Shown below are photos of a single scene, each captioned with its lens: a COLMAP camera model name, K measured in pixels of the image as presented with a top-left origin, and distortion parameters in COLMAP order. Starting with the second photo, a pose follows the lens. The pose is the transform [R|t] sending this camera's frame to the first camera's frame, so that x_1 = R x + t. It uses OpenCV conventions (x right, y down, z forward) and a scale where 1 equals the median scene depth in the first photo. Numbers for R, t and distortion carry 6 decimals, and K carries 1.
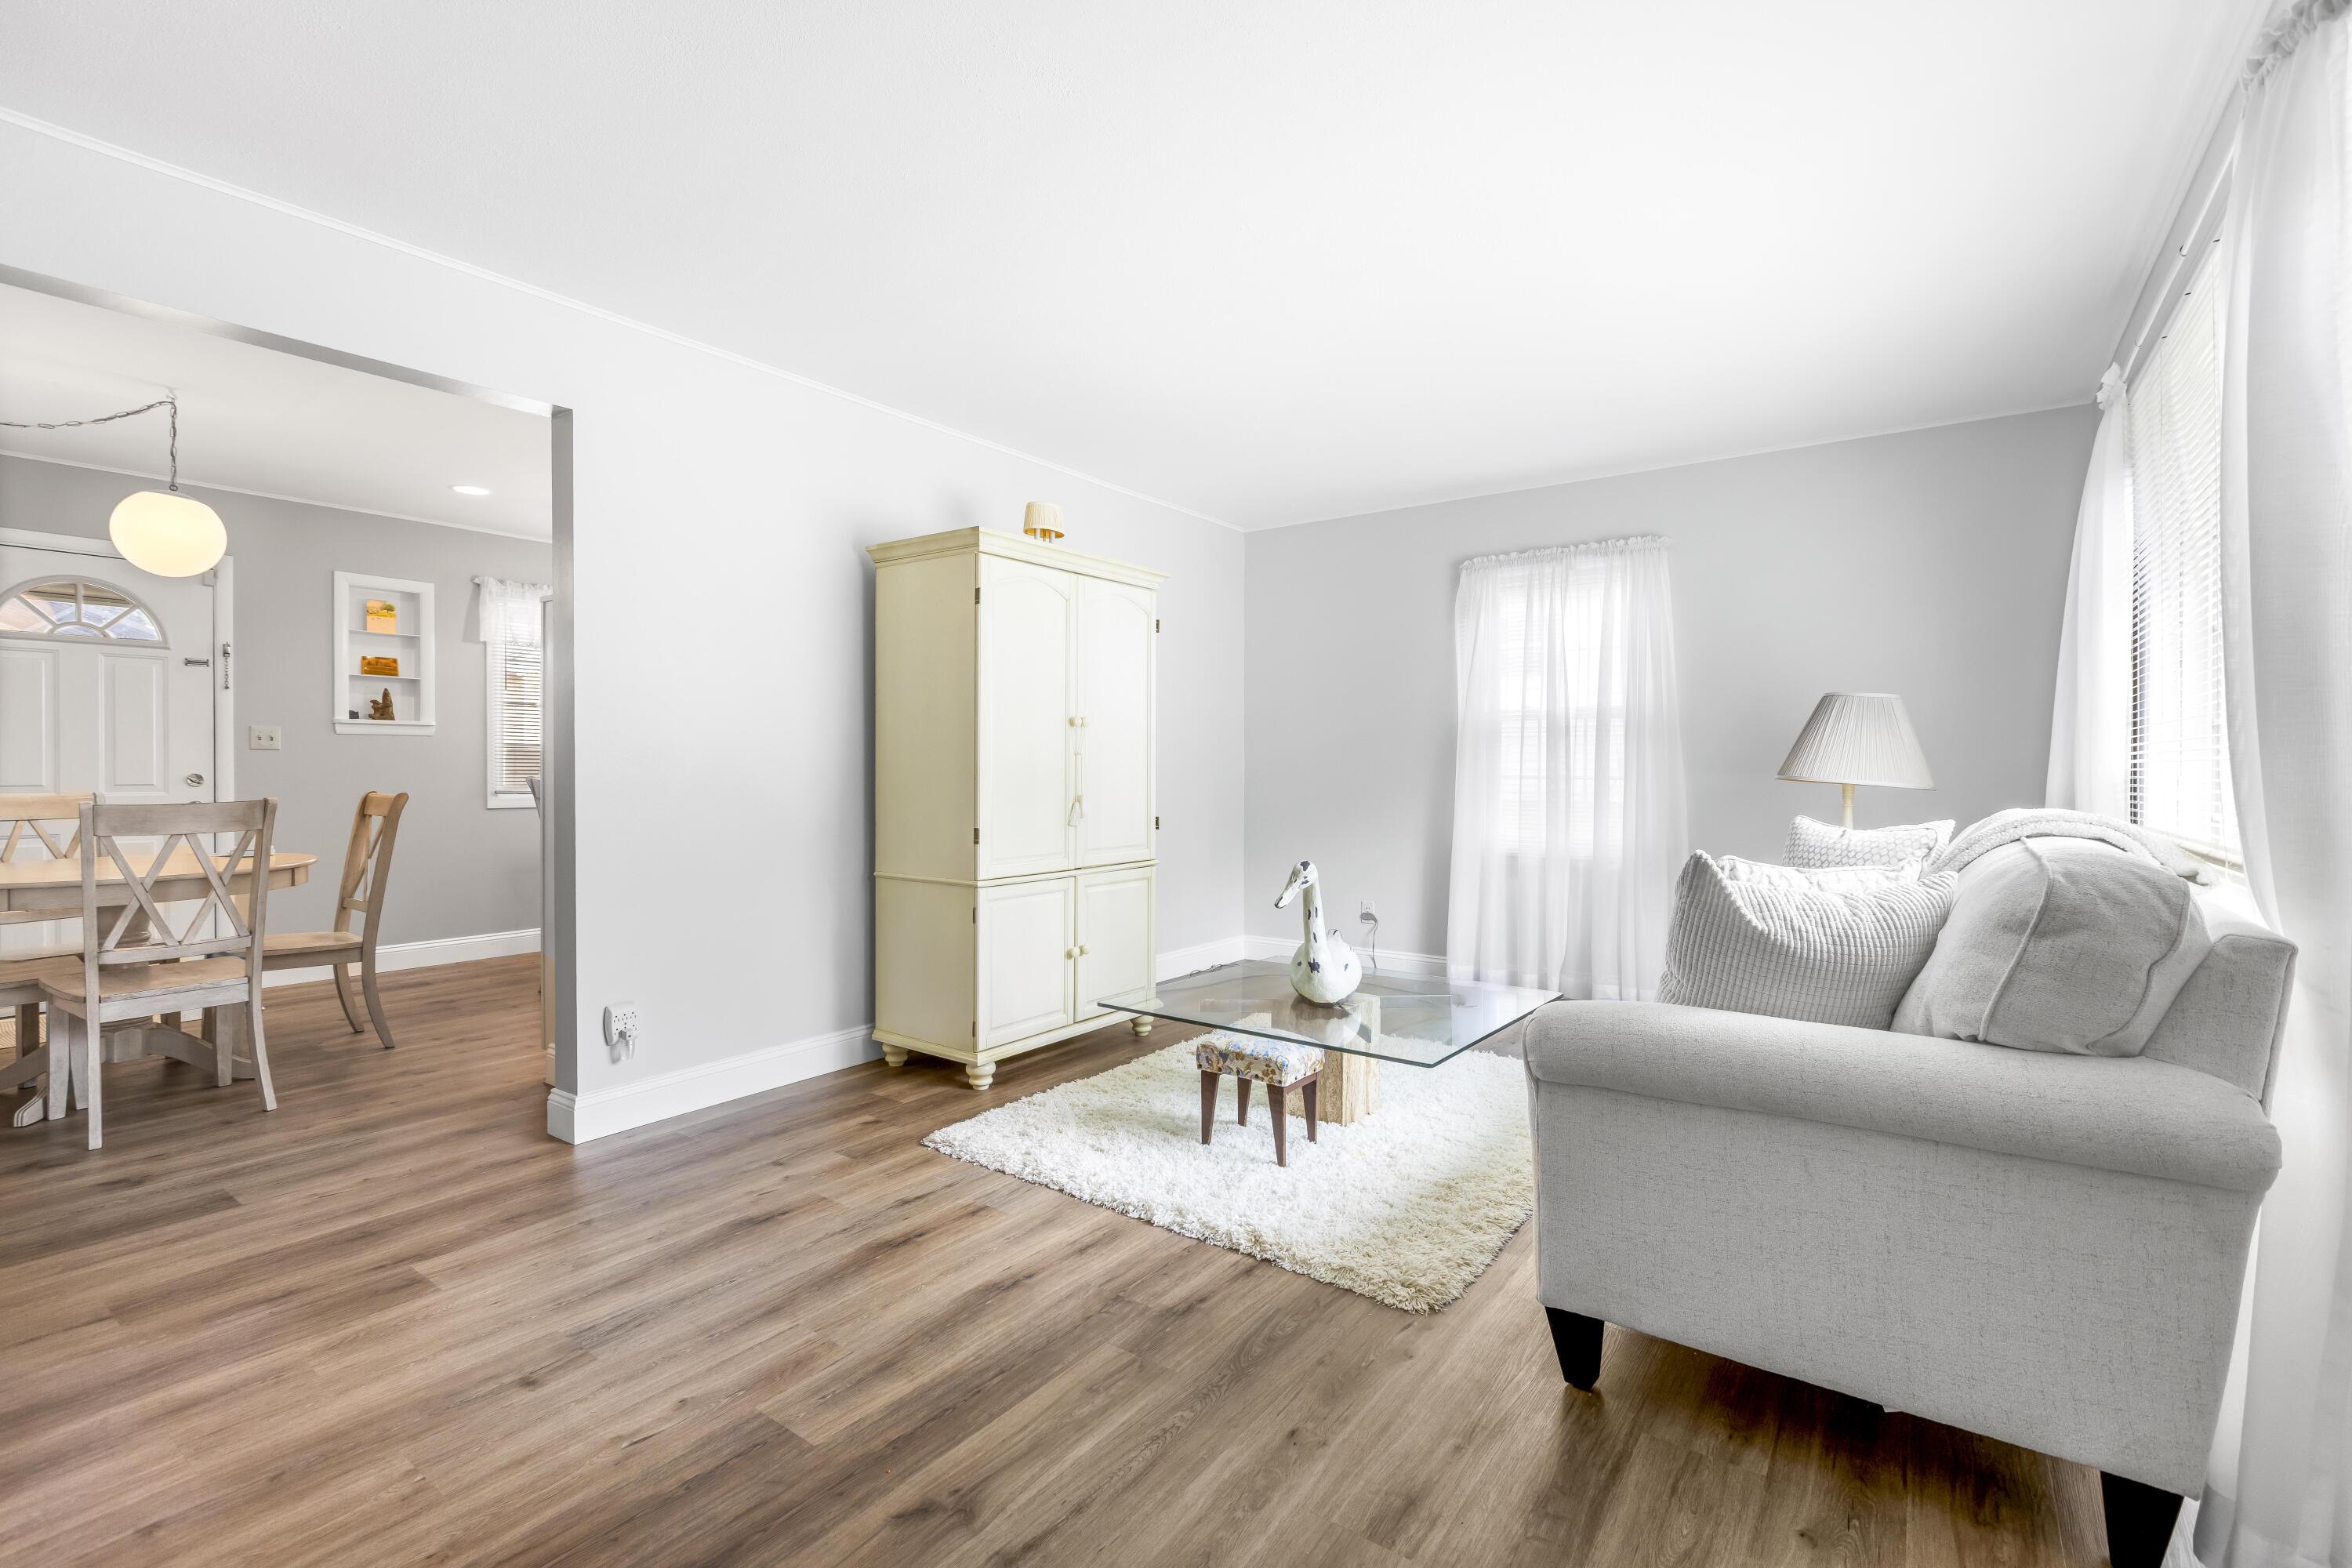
lens RADIAL K [[1059.8, 0, 1176.0], [0, 1059.8, 784.0], [0, 0, 1]] dist [-0.003420, -0.000355]
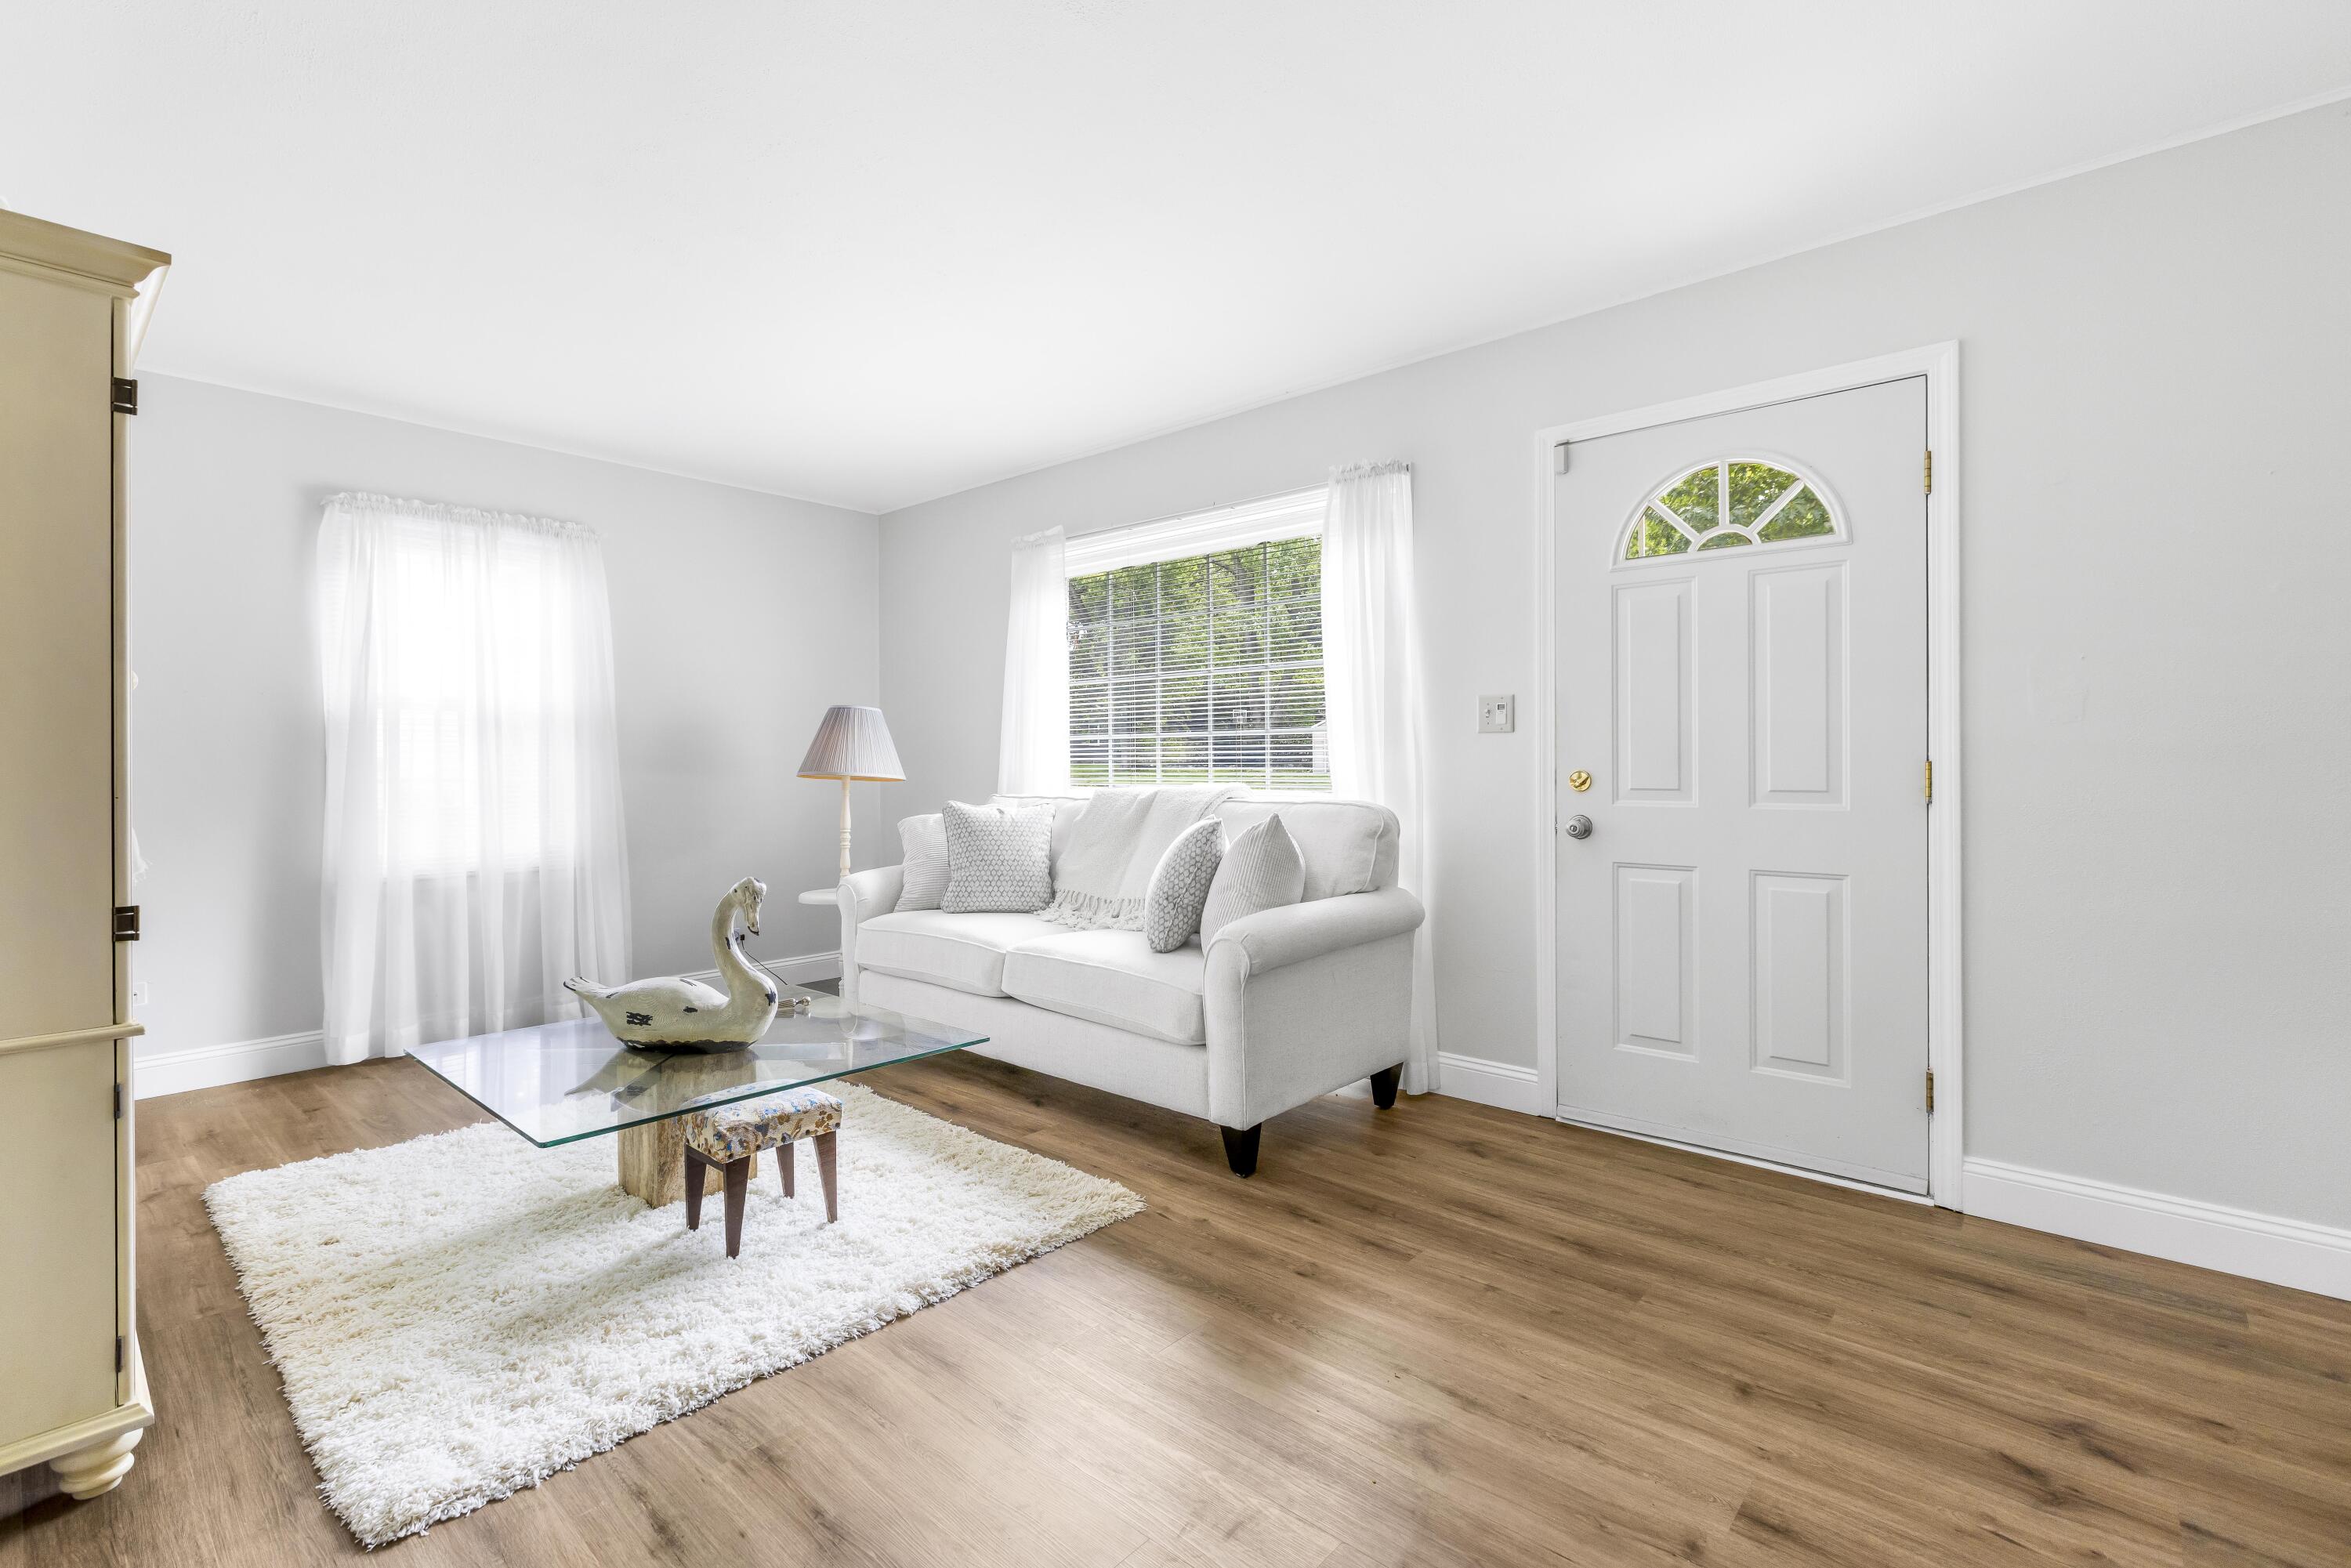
lens RADIAL K [[1051.3, 0, 1171.5], [0, 1051.3, 768.6], [0, 0, 1]] dist [0.000646, -0.000074]
pose [[0.094668, -0.006695, 0.995486, -0.760609], [0.022587, 0.999734, 0.004575, -0.011895], [-0.995253, 0.022052, 0.094794, 0.653053]]
